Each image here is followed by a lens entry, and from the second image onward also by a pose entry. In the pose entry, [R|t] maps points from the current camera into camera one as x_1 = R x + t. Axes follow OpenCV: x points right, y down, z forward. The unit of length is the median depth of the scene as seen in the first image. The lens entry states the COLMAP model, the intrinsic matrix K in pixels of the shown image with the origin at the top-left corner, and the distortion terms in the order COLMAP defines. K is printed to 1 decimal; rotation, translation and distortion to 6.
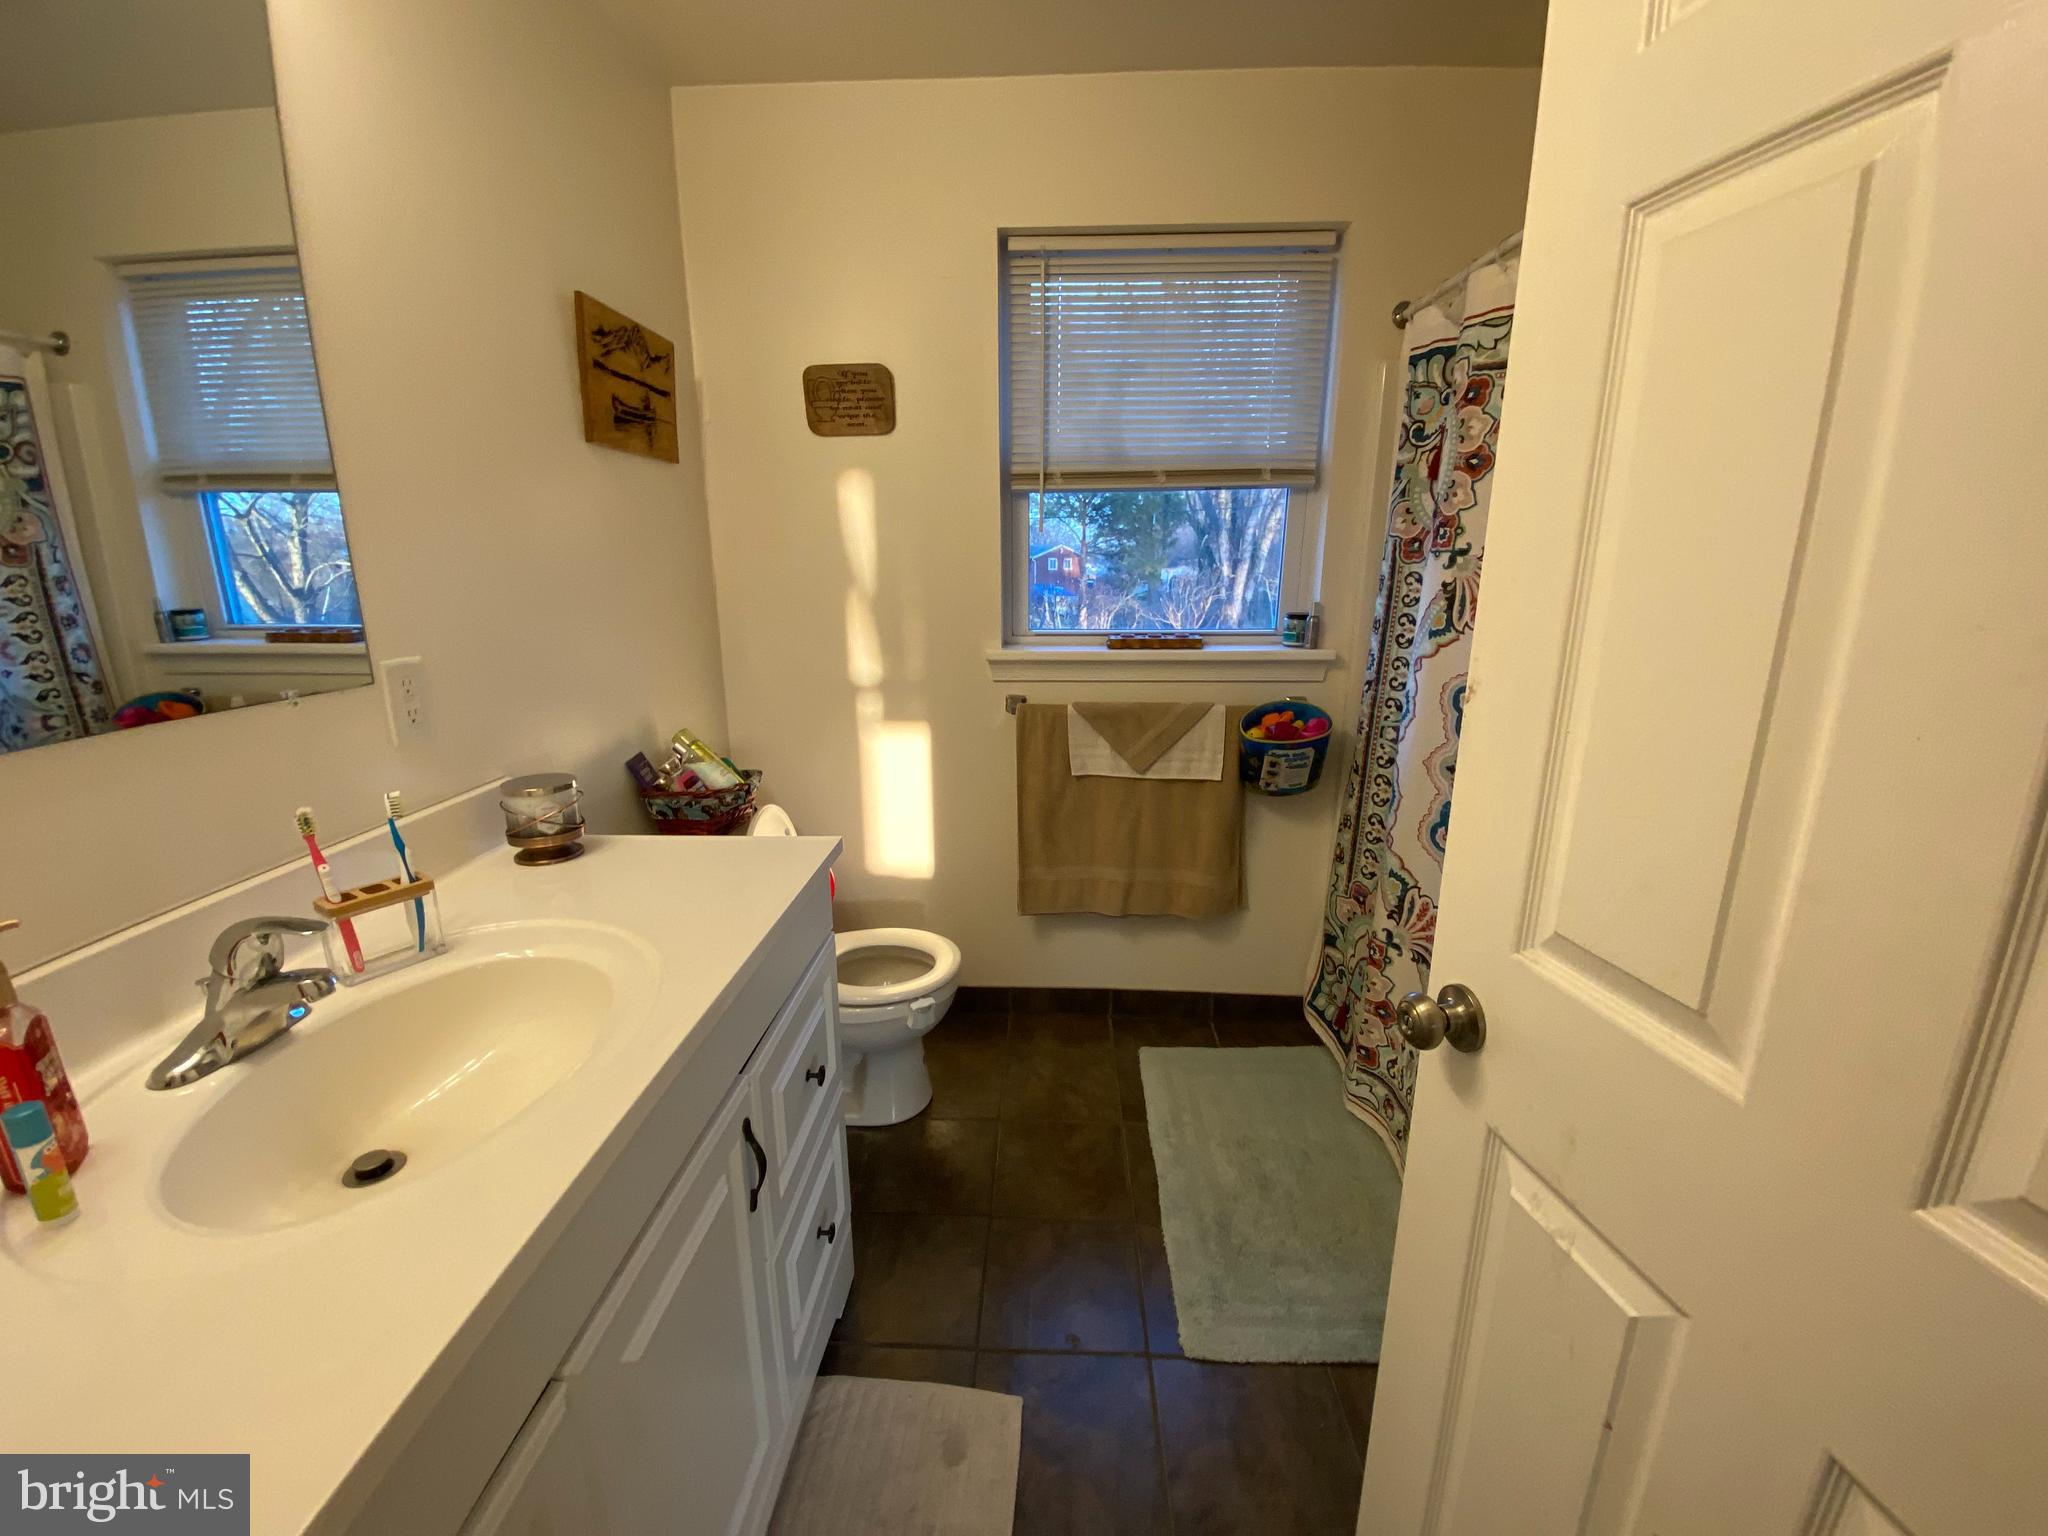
lens RADIAL K [[832.9, 0, 1024.0], [0, 832.9, 768.0], [0, 0, 1]] dist [0.030497, -0.037052]
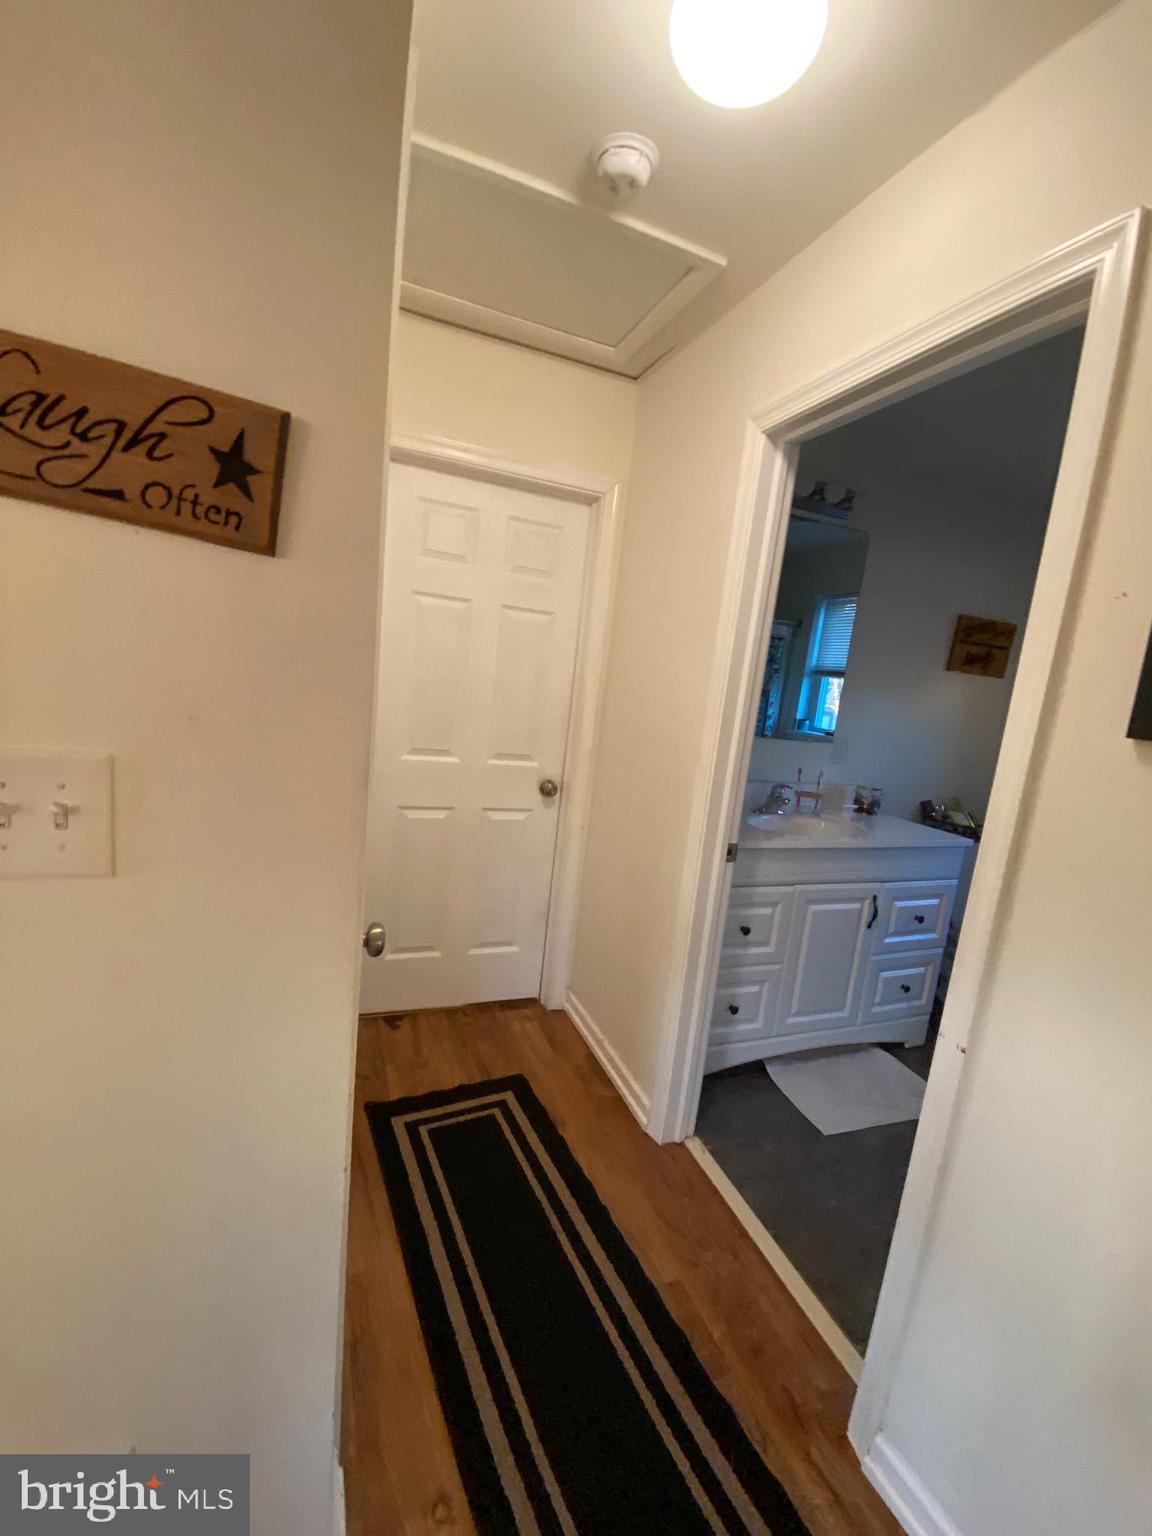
lens RADIAL K [[624.7, 0, 576.0], [0, 624.7, 768.0], [0, 0, 1]] dist [0.030497, -0.037052]
pose [[0.392568, 0.174159, -0.903083, 0.860424], [-0.322469, 0.945639, 0.042189, 0.171036], [0.861338, 0.274655, 0.427388, -0.724929]]
